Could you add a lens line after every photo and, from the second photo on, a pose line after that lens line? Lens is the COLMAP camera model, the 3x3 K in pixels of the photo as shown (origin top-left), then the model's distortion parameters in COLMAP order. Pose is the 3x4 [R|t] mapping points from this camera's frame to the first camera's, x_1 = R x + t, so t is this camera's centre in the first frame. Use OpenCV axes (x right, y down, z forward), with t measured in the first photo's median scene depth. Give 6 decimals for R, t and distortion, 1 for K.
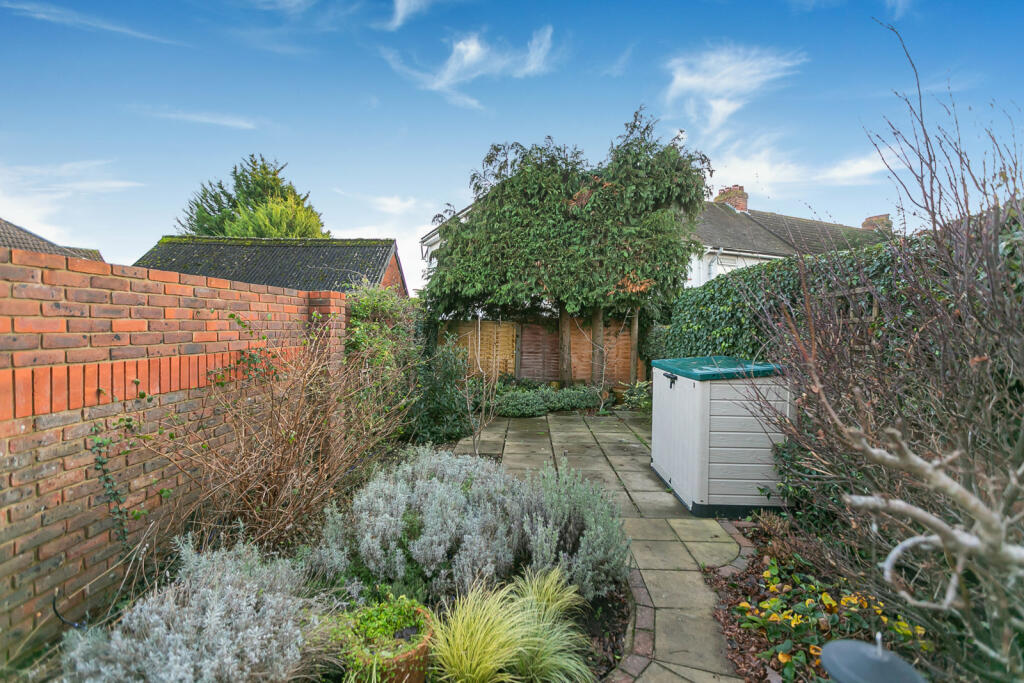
lens RADIAL K [[457.6, 0, 512.2], [0, 457.6, 333.9], [0, 0, 1]] dist [0.001820, 0.001461]
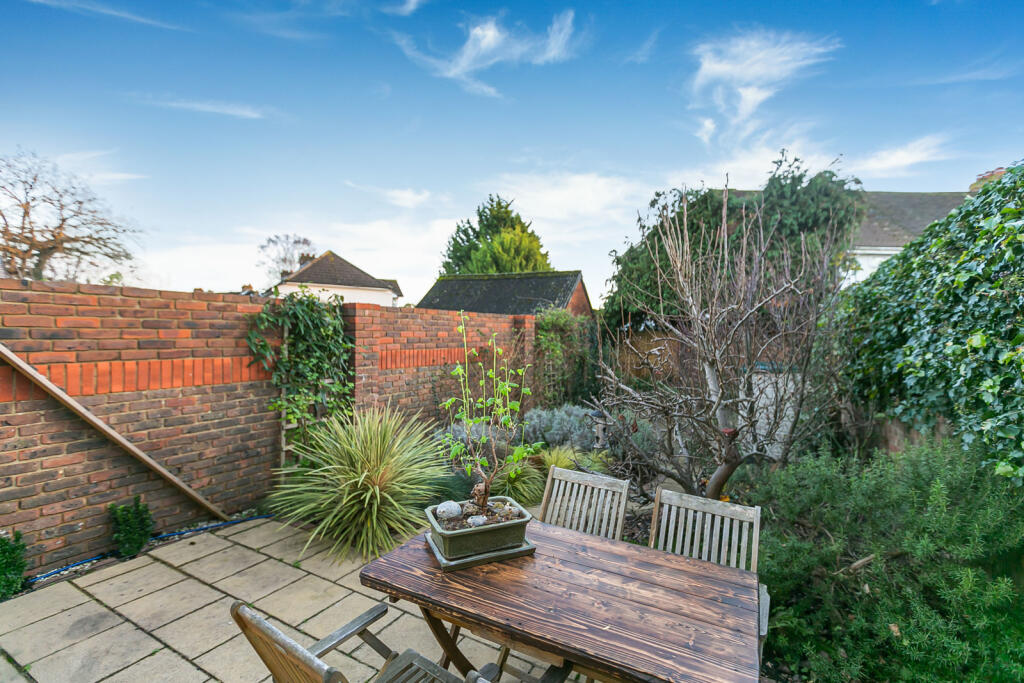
lens RADIAL K [[457.6, 0, 515.7], [0, 457.6, 340.2], [0, 0, 1]] dist [0.001820, 0.001461]
pose [[0.896987, 0.014884, -0.441806, 0.184204], [-0.016167, 0.999869, 0.000862, 0.001219], [0.441761, 0.006370, 0.897110, -0.314751]]
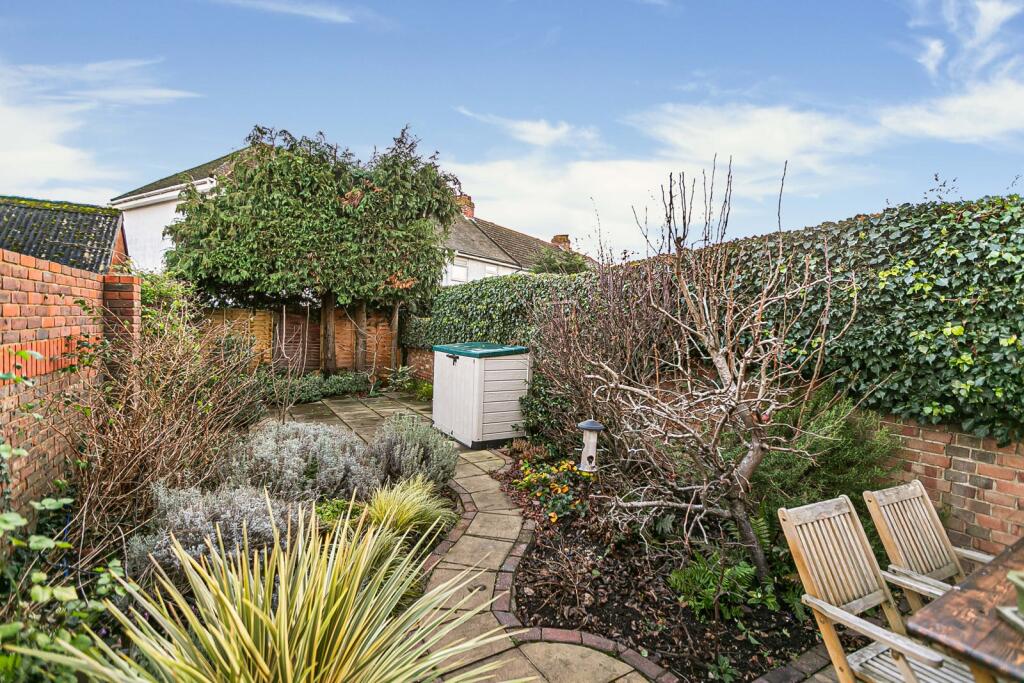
lens RADIAL K [[457.6, 0, 507.5], [0, 457.6, 341.7], [0, 0, 1]] dist [0.001820, 0.001461]
pose [[0.846500, -0.006233, 0.532352, -0.117150], [-0.013709, 0.999345, 0.033498, 0.000253], [-0.532212, -0.035654, 0.845860, -0.115826]]
